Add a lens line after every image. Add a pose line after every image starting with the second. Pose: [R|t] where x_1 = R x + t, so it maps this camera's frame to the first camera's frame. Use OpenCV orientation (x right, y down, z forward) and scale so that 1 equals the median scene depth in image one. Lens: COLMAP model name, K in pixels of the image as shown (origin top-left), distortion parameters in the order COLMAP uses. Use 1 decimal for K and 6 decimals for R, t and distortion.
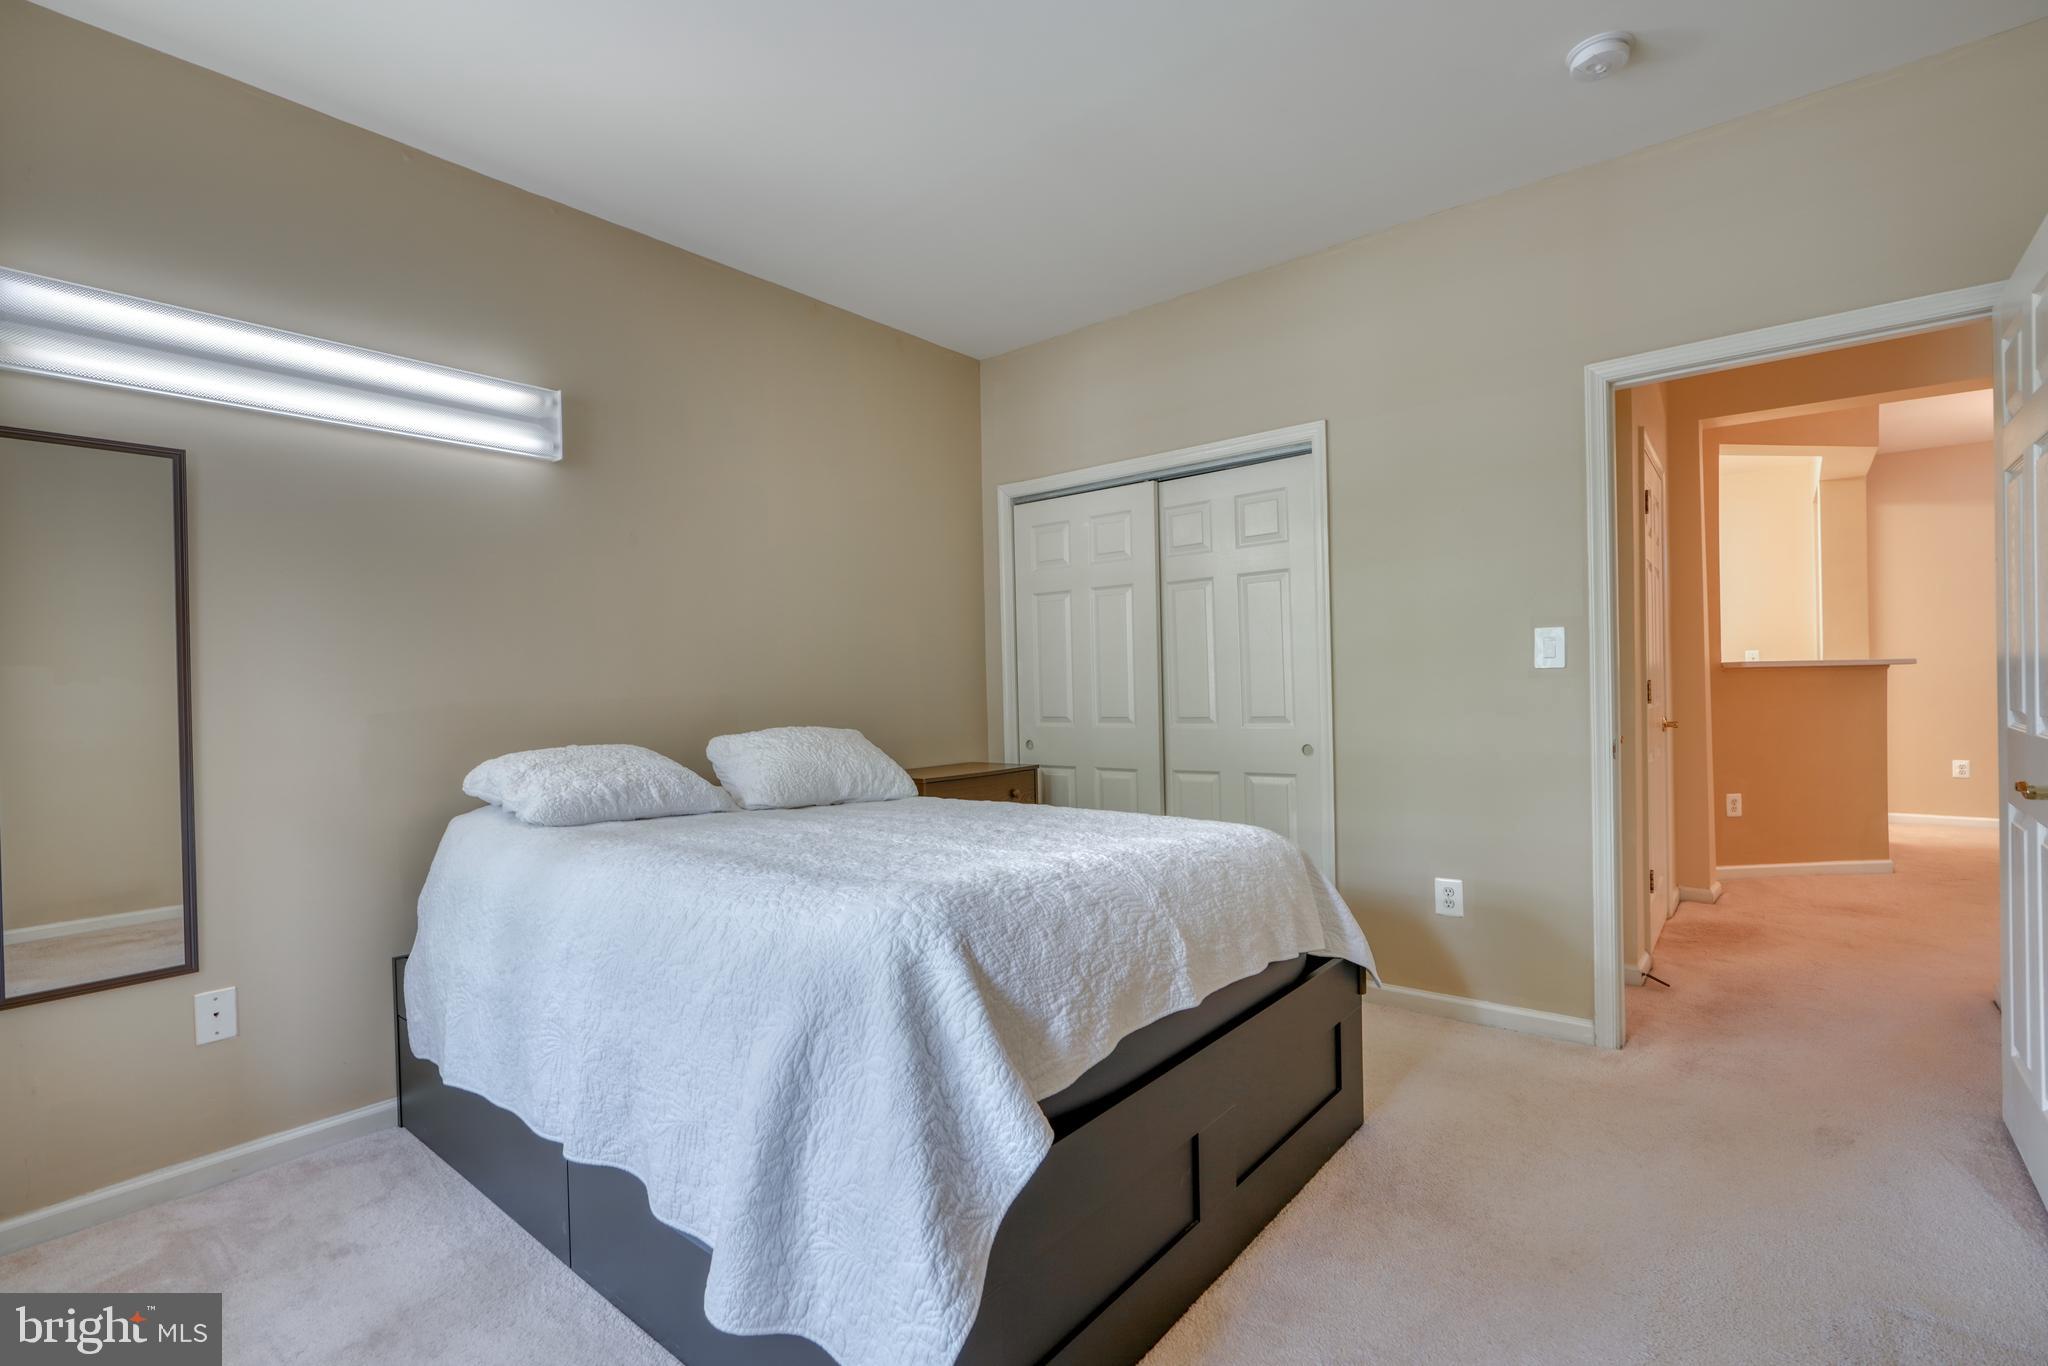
lens RADIAL K [[925.8, 0, 1019.0], [0, 925.8, 691.4], [0, 0, 1]] dist [-0.003129, -0.000435]
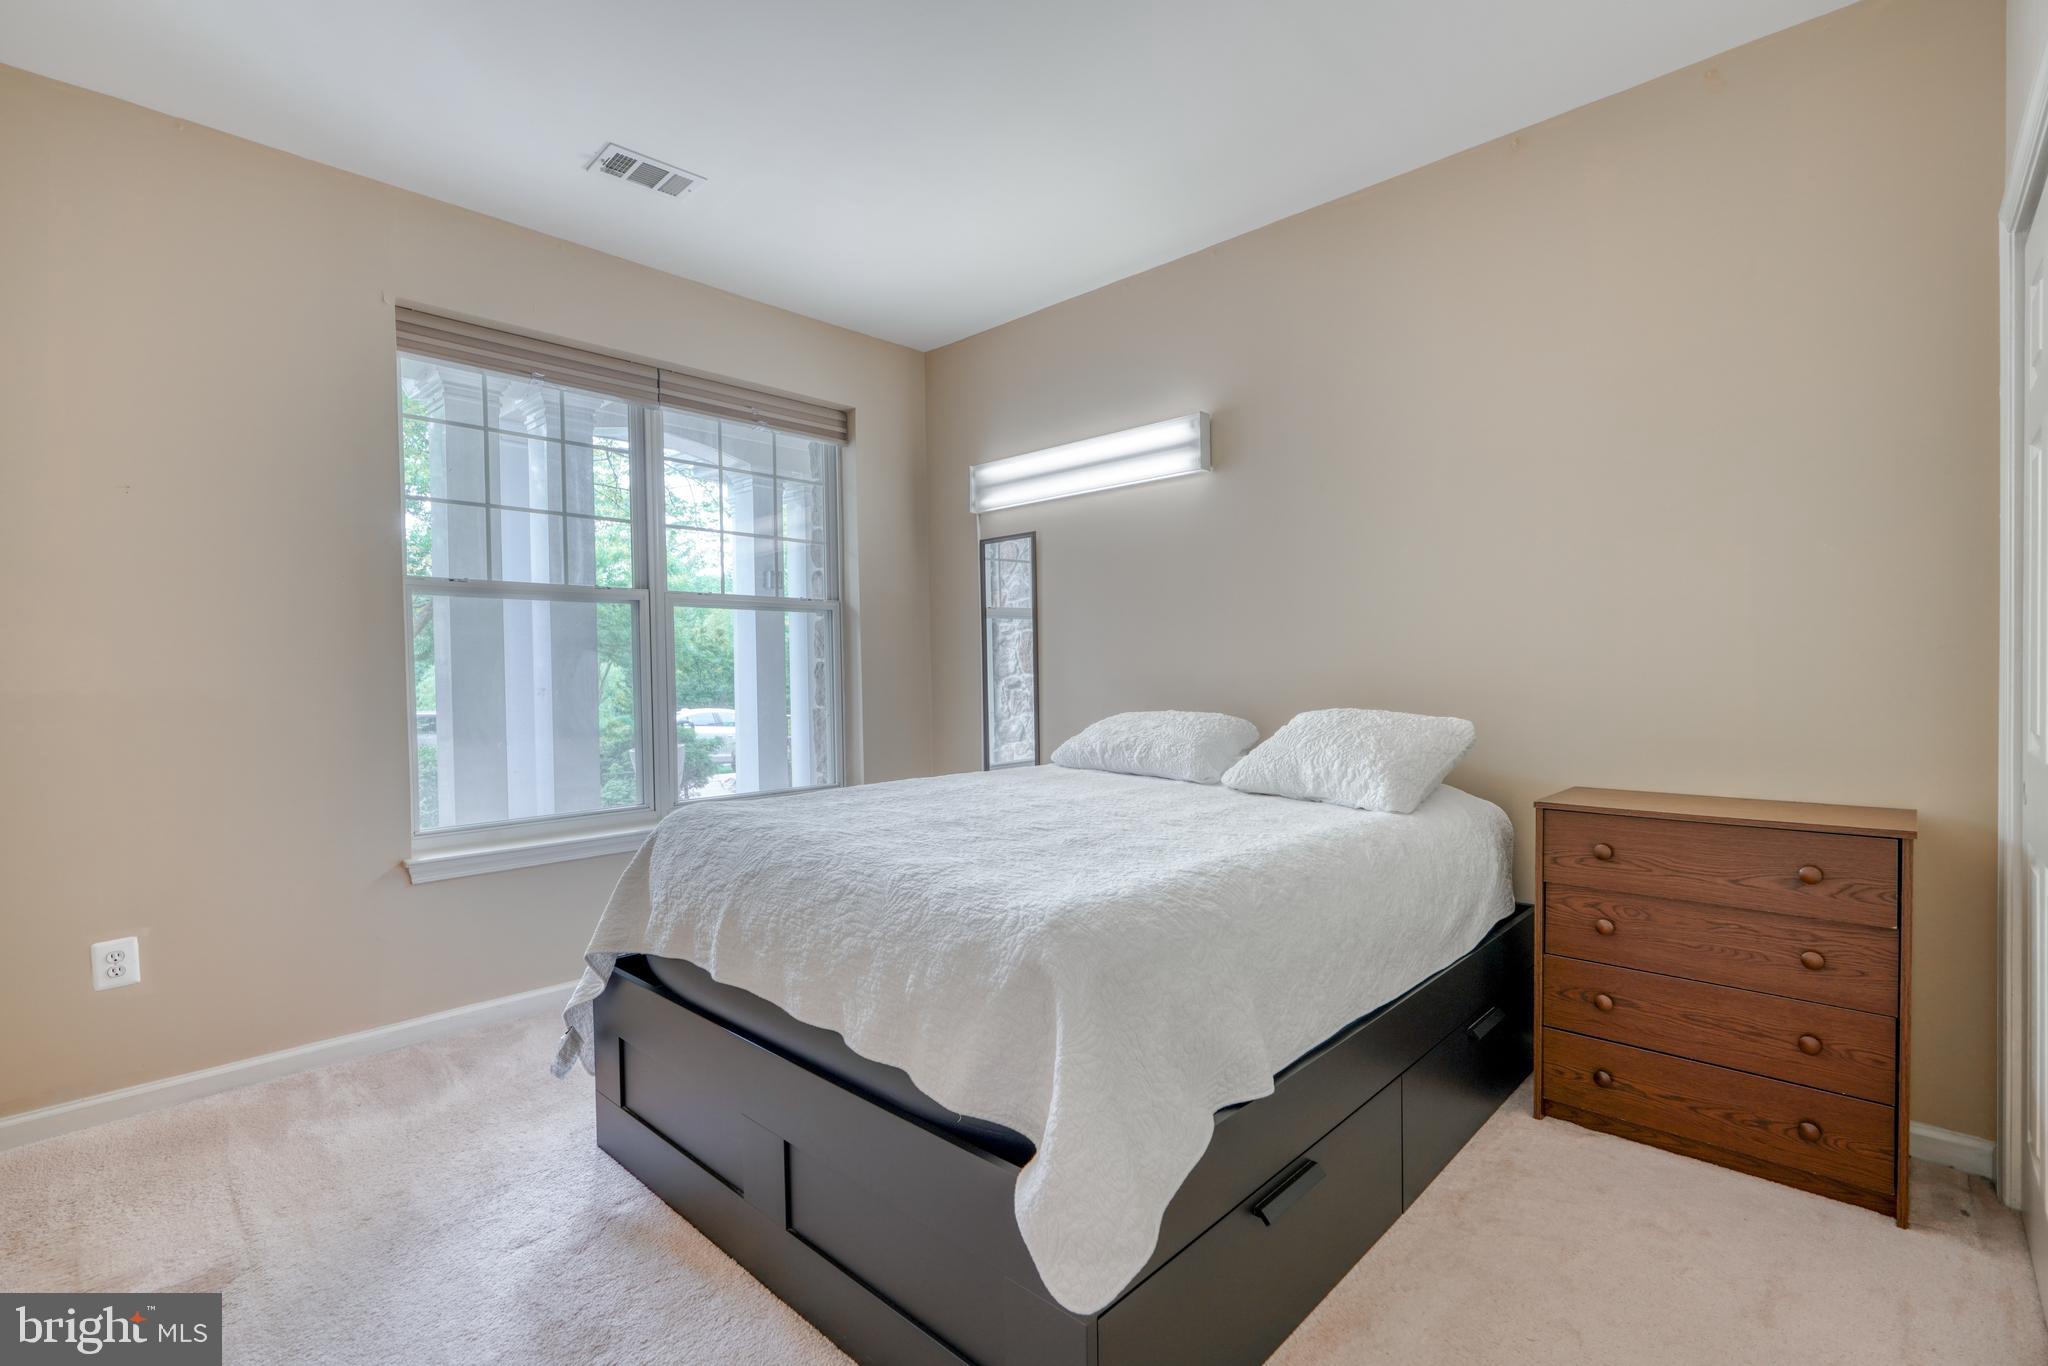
lens RADIAL K [[925.8, 0, 1019.0], [0, 925.8, 691.4], [0, 0, 1]] dist [-0.003129, -0.000435]
pose [[-0.066759, 0.014949, -0.997657, 0.699288], [-0.013184, 0.999787, 0.015863, 0.014520], [0.997682, 0.014212, -0.066548, 0.870715]]
